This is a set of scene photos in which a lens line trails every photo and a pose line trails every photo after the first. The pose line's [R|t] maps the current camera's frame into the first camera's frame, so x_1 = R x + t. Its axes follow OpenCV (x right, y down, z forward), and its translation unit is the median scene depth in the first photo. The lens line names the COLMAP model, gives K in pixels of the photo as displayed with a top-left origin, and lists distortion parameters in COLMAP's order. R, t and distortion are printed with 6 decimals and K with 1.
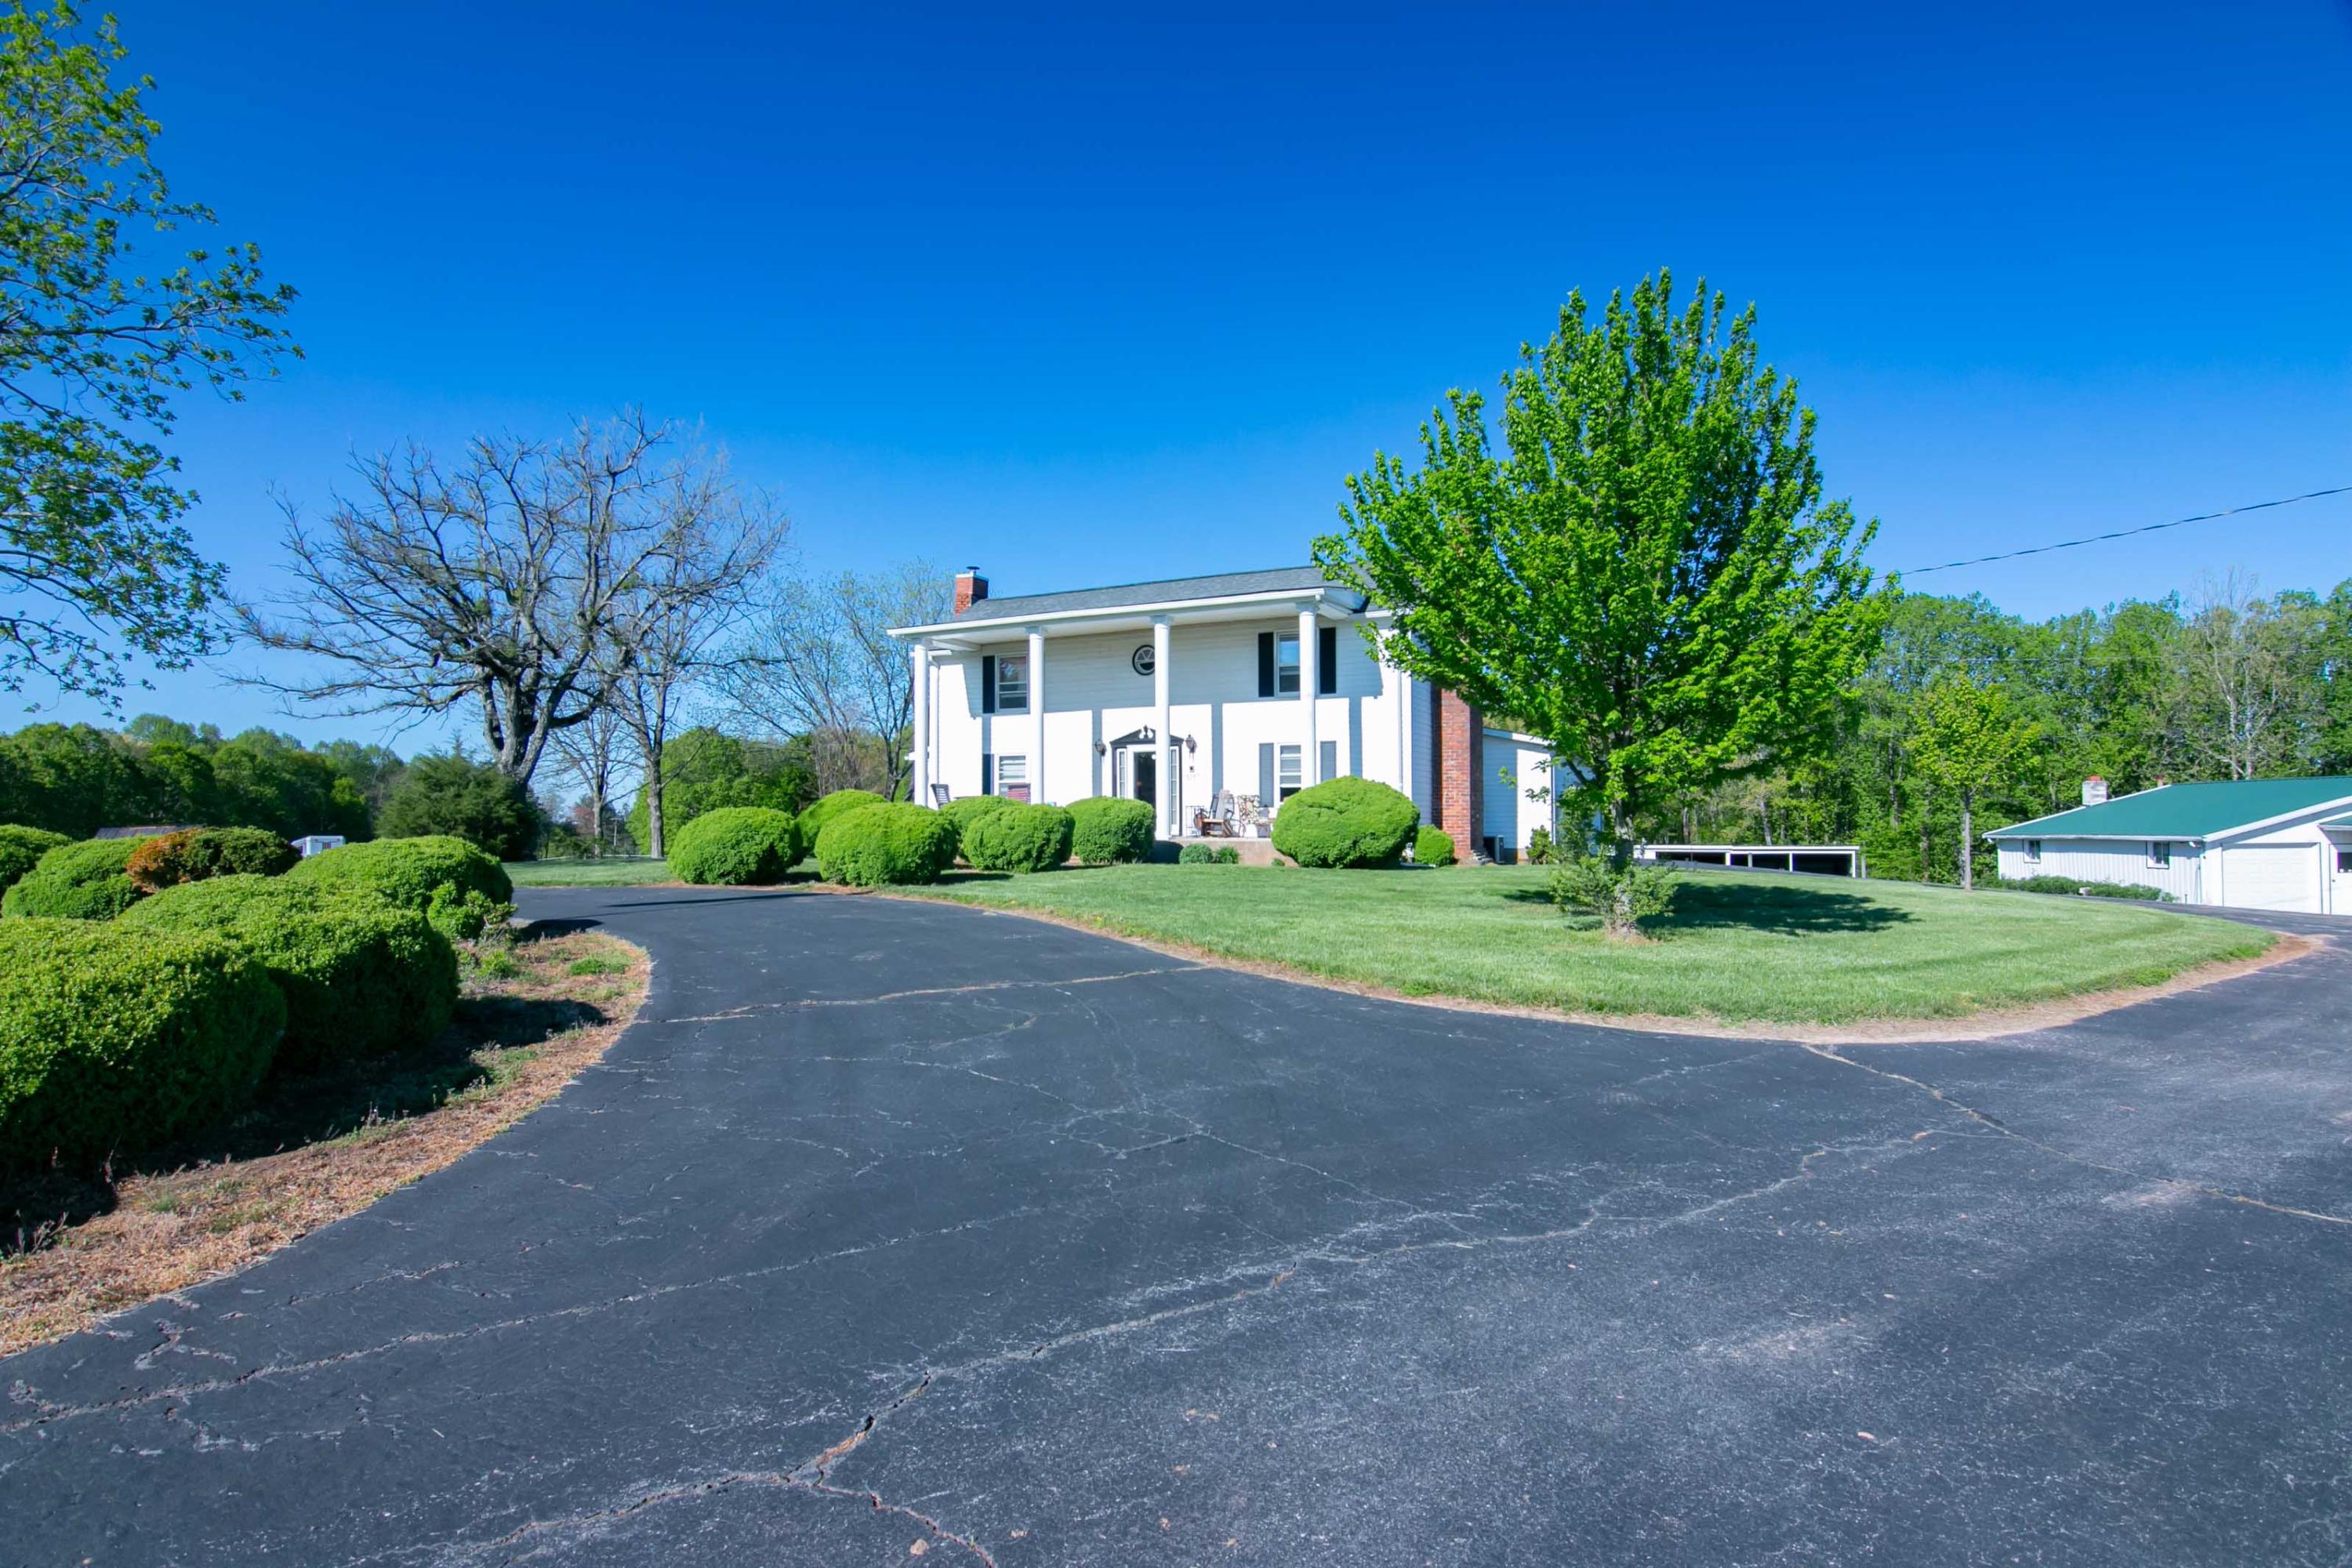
lens RADIAL K [[1196.2, 0, 1172.0], [0, 1196.2, 812.4], [0, 0, 1]] dist [-0.025021, -0.000588]
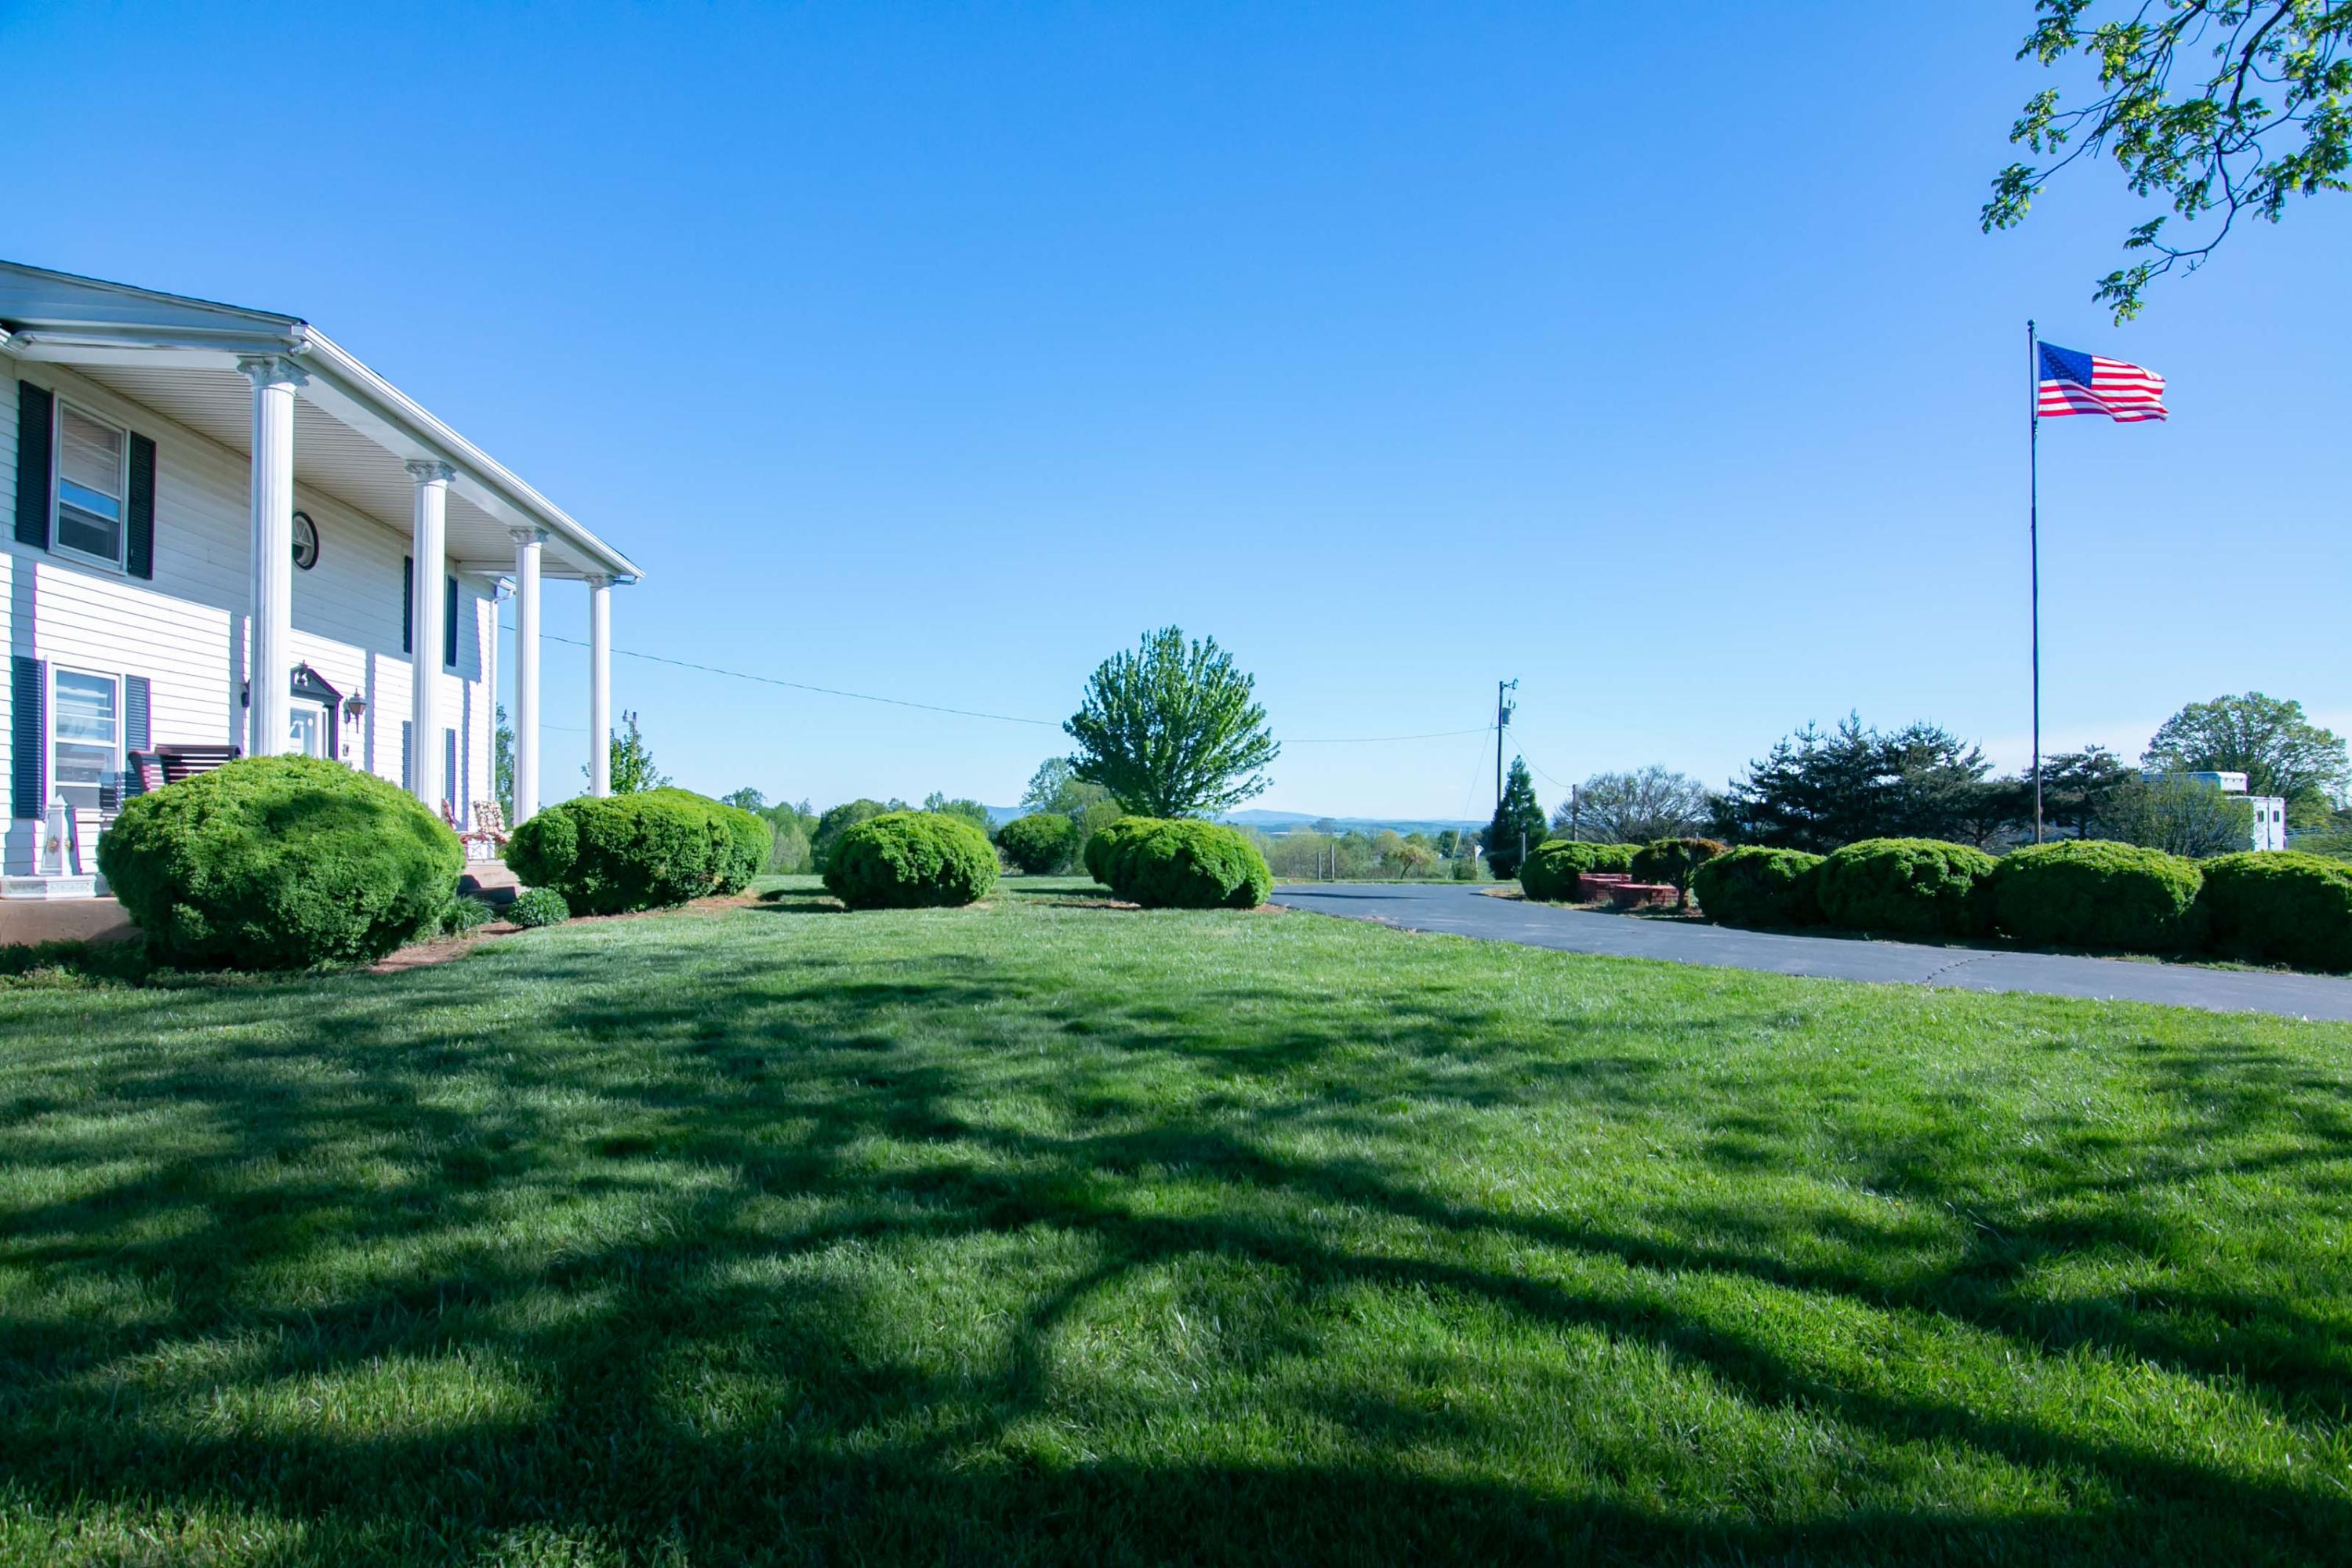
lens RADIAL K [[1196.2, 0, 1172.0], [0, 1196.2, 812.4], [0, 0, 1]] dist [-0.025021, -0.000588]
pose [[-0.583850, 0.007998, 0.811822, -0.683233], [-0.003311, 0.999920, -0.012233, 0.000043], [-0.811855, -0.009830, -0.583776, 0.994807]]
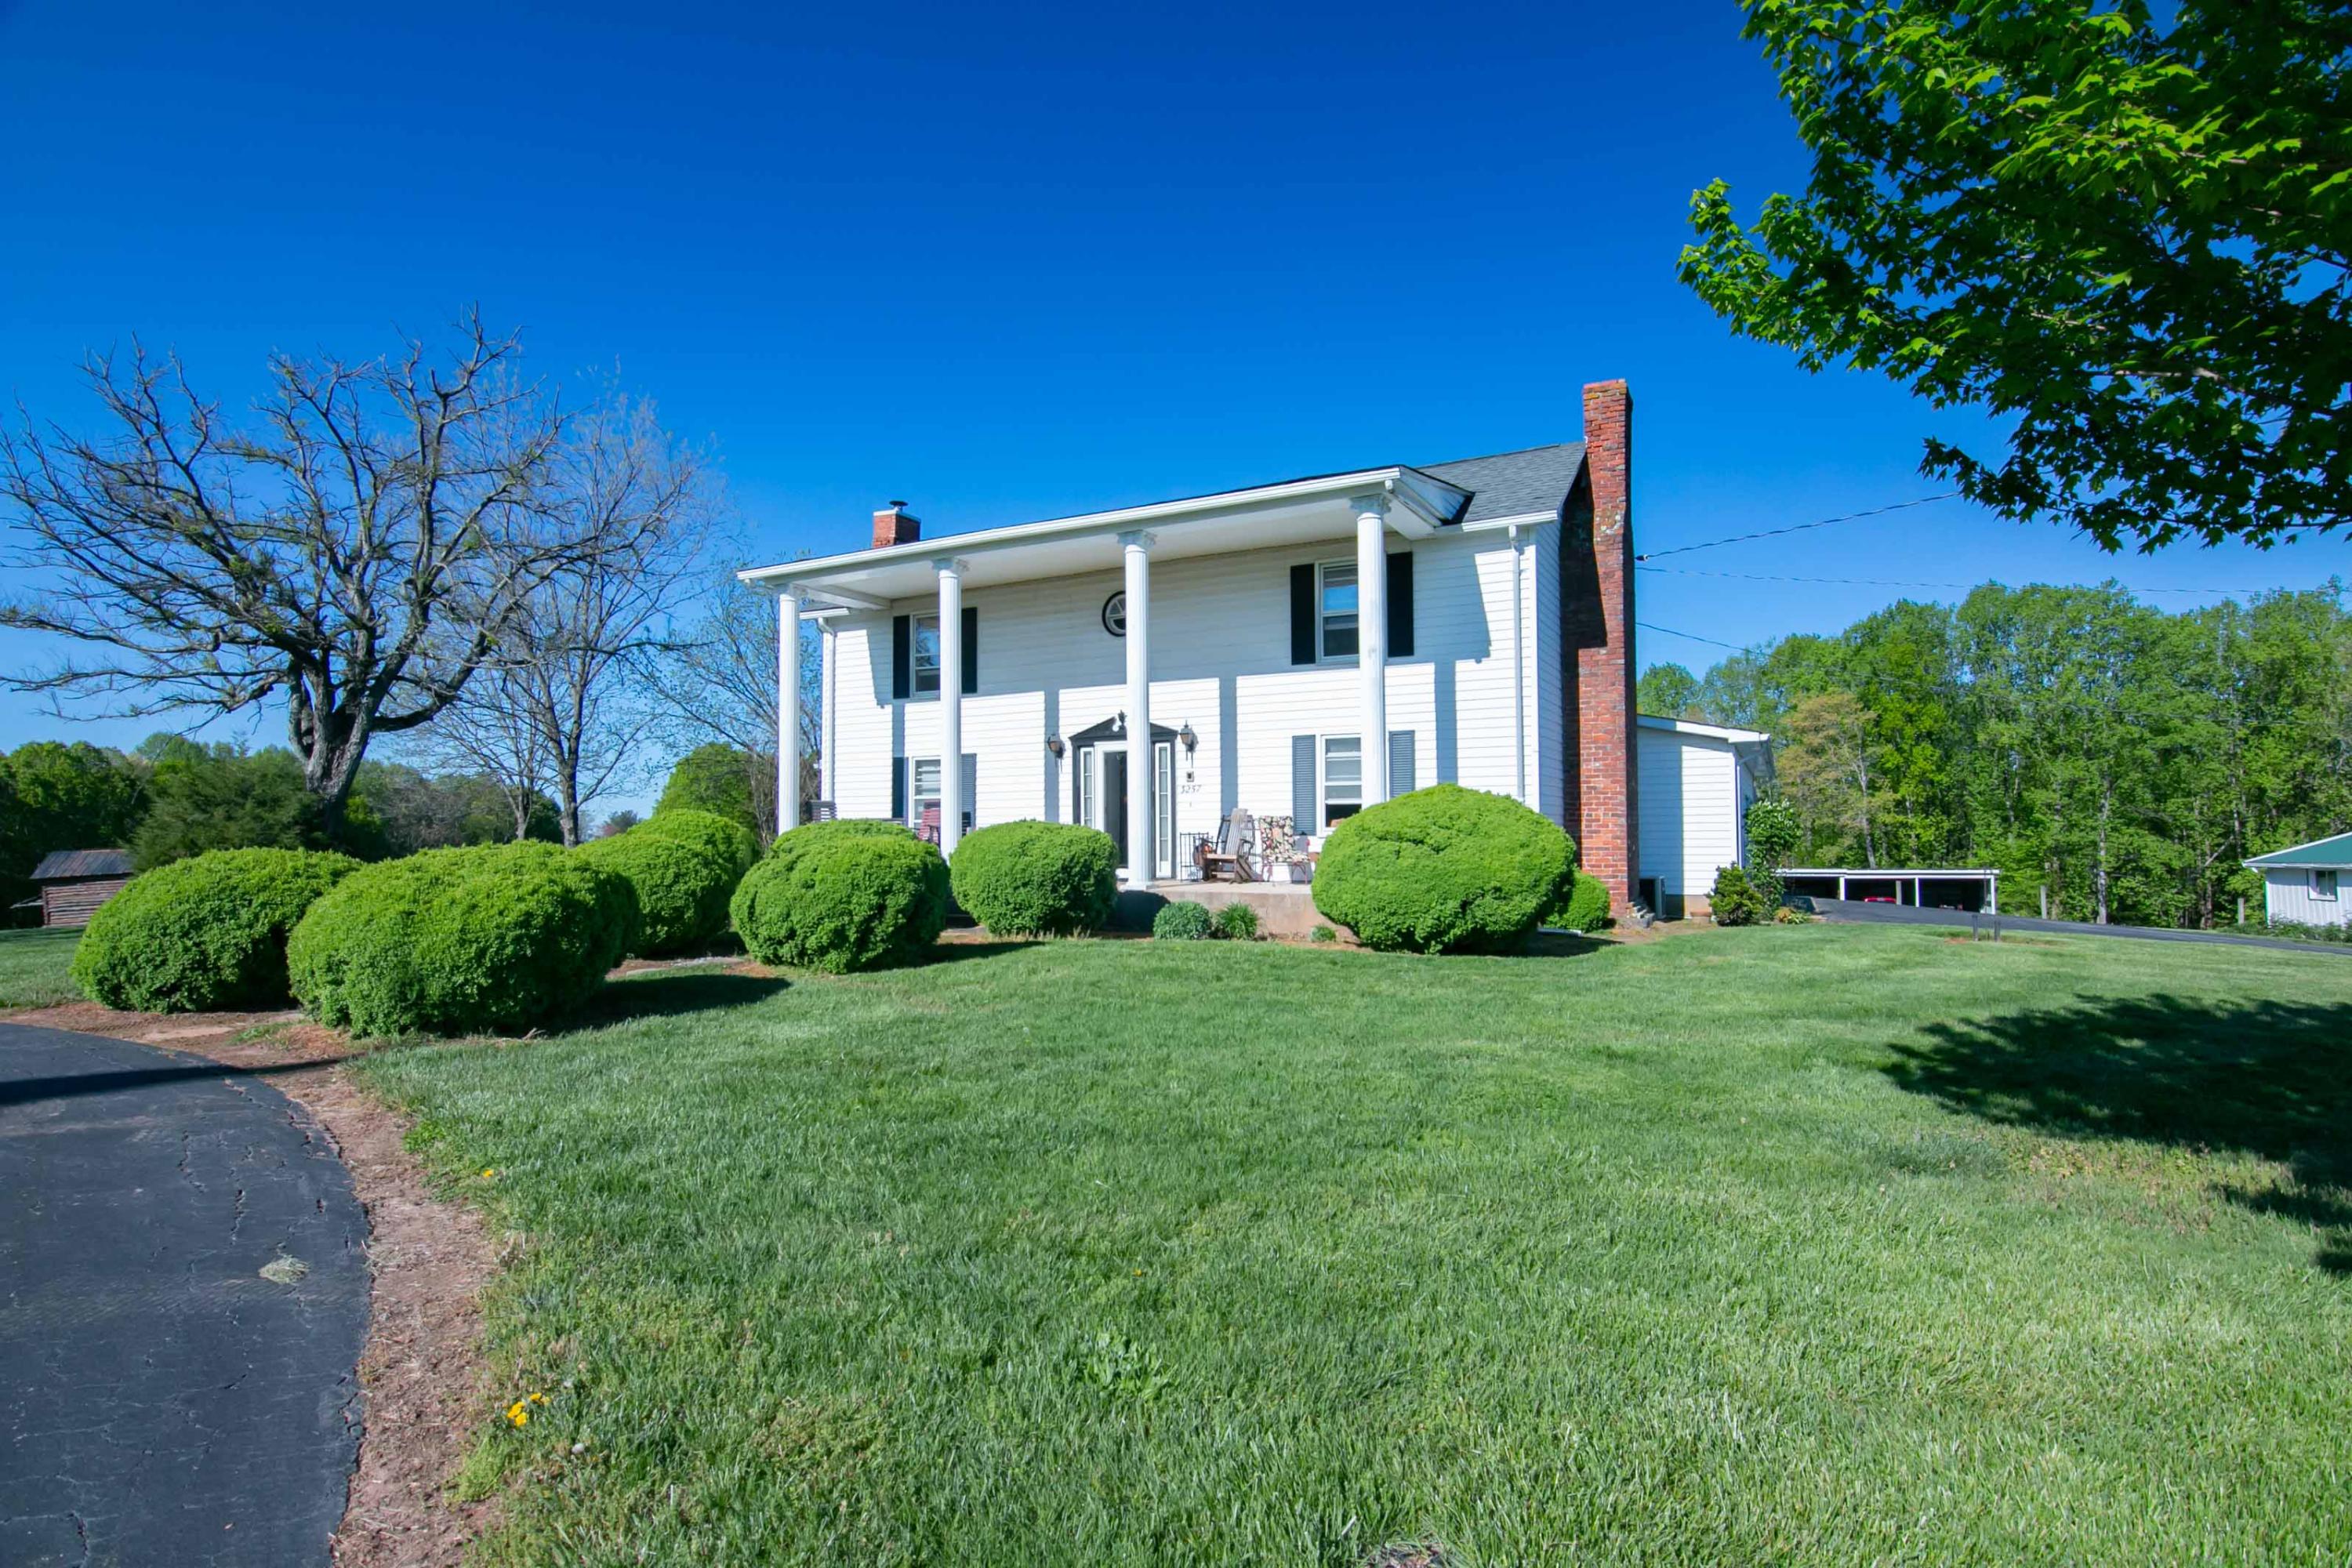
lens RADIAL K [[1196.2, 0, 1172.0], [0, 1196.2, 812.4], [0, 0, 1]] dist [-0.025021, -0.000588]
pose [[0.999465, -0.003189, -0.032556, 0.027434], [0.002738, 0.999900, -0.013899, -0.007569], [0.032597, 0.013802, 0.999373, 0.338912]]
